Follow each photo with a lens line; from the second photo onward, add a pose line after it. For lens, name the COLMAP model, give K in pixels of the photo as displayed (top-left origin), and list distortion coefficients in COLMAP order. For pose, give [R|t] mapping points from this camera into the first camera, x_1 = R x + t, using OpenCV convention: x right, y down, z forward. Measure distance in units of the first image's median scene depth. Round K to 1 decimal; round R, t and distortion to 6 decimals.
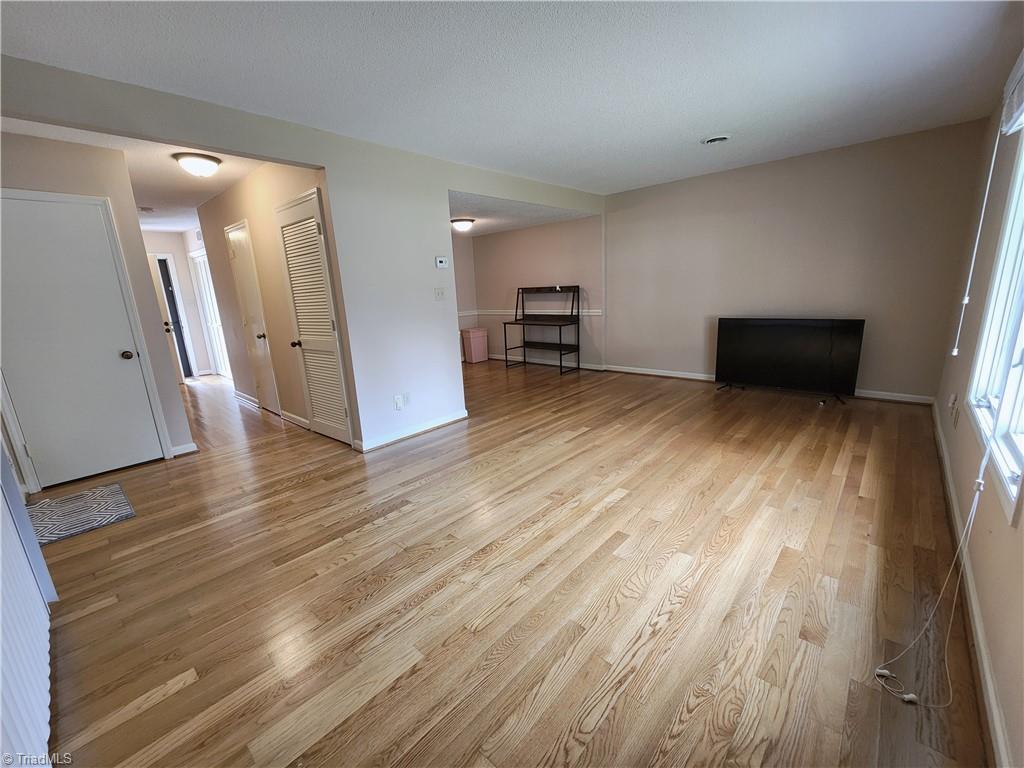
lens RADIAL K [[426.8, 0, 513.0], [0, 426.8, 387.7], [0, 0, 1]] dist [-0.015512, -0.000056]
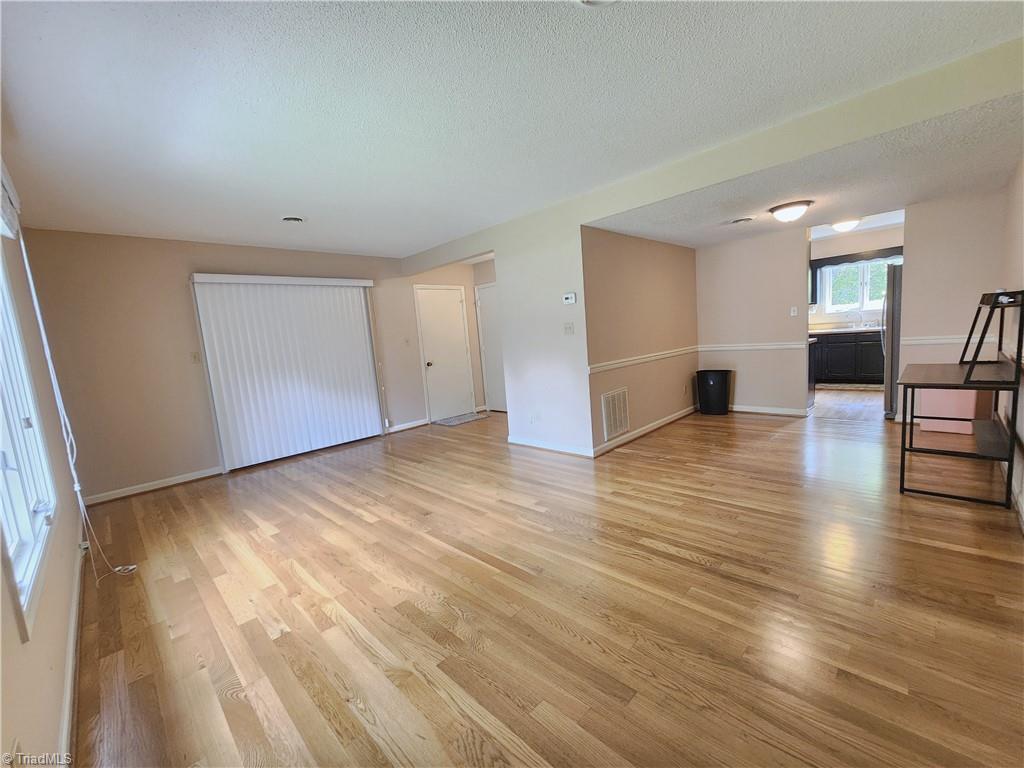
lens RADIAL K [[426.8, 0, 513.0], [0, 426.8, 387.7], [0, 0, 1]] dist [-0.015512, -0.000056]
pose [[-0.048681, 0.176660, -0.983067, 0.895599], [-0.155079, 0.970962, 0.182164, -0.252542], [0.986702, 0.161321, -0.019871, 0.924624]]
